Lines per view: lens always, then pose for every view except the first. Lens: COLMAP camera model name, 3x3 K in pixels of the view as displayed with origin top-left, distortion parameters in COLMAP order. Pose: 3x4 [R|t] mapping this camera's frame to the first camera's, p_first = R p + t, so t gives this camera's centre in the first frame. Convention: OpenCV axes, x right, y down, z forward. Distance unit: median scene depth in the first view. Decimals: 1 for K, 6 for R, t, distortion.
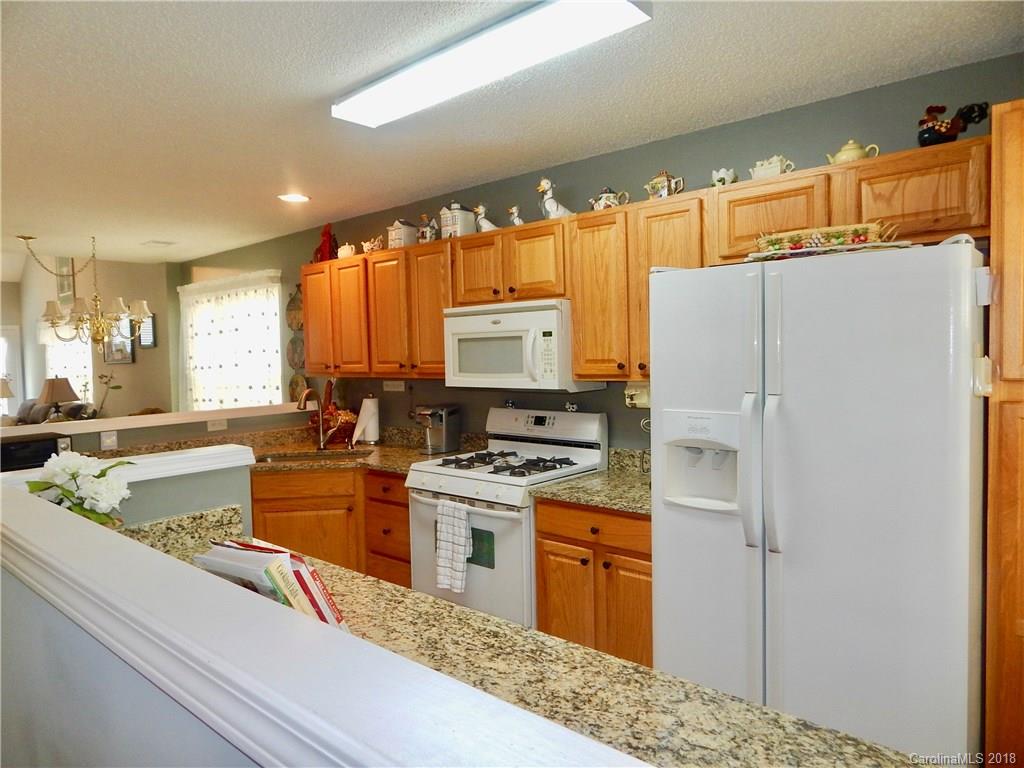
lens RADIAL K [[661.9, 0, 514.6], [0, 661.9, 377.0], [0, 0, 1]] dist [0.015338, -0.024630]
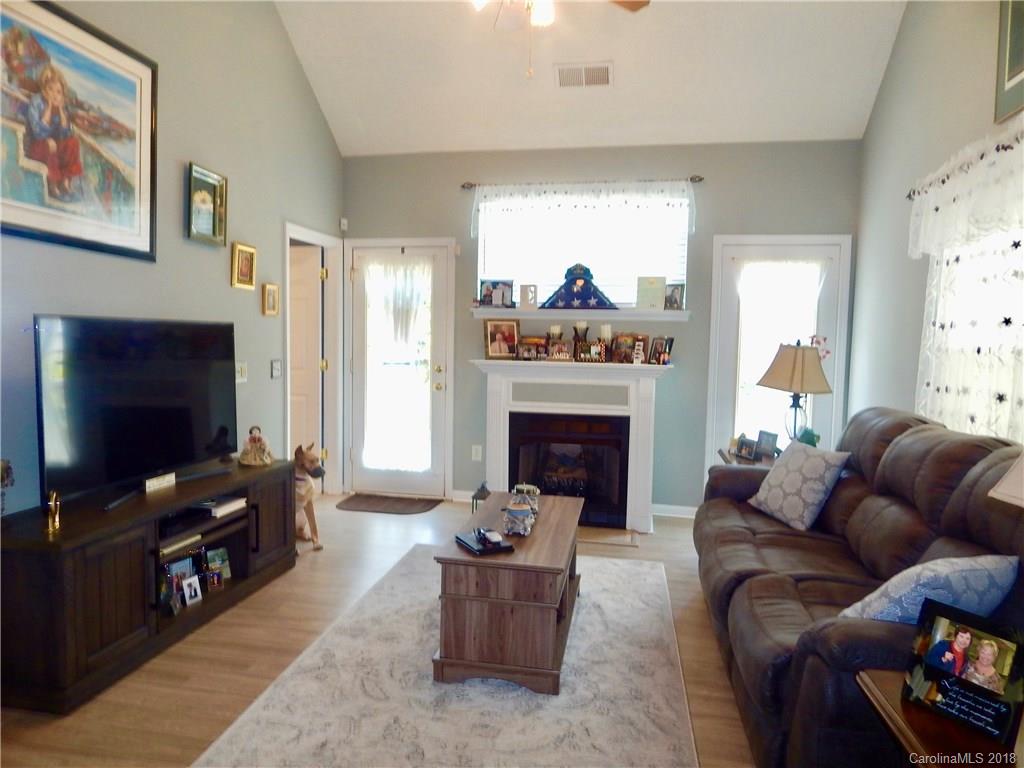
lens RADIAL K [[661.9, 0, 514.6], [0, 661.9, 377.0], [0, 0, 1]] dist [0.015338, -0.024630]
pose [[0.485924, 0.093763, -0.868957, -0.823387], [-0.065105, 0.995350, 0.070994, 0.004636], [0.871573, 0.022076, 0.489769, 1.038542]]
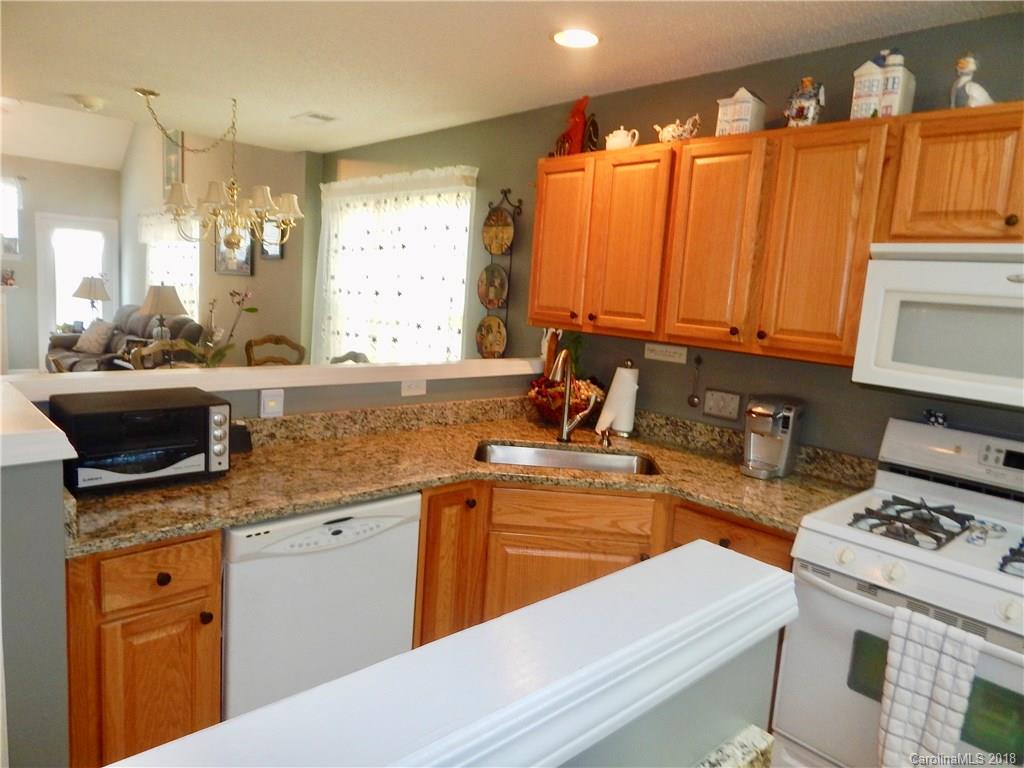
lens RADIAL K [[661.9, 0, 514.6], [0, 661.9, 377.0], [0, 0, 1]] dist [0.015338, -0.024630]
pose [[0.991161, 0.105588, -0.080315, -0.279975], [-0.097674, 0.990500, 0.096796, -0.012752], [0.089773, -0.088096, 0.992058, 0.327575]]
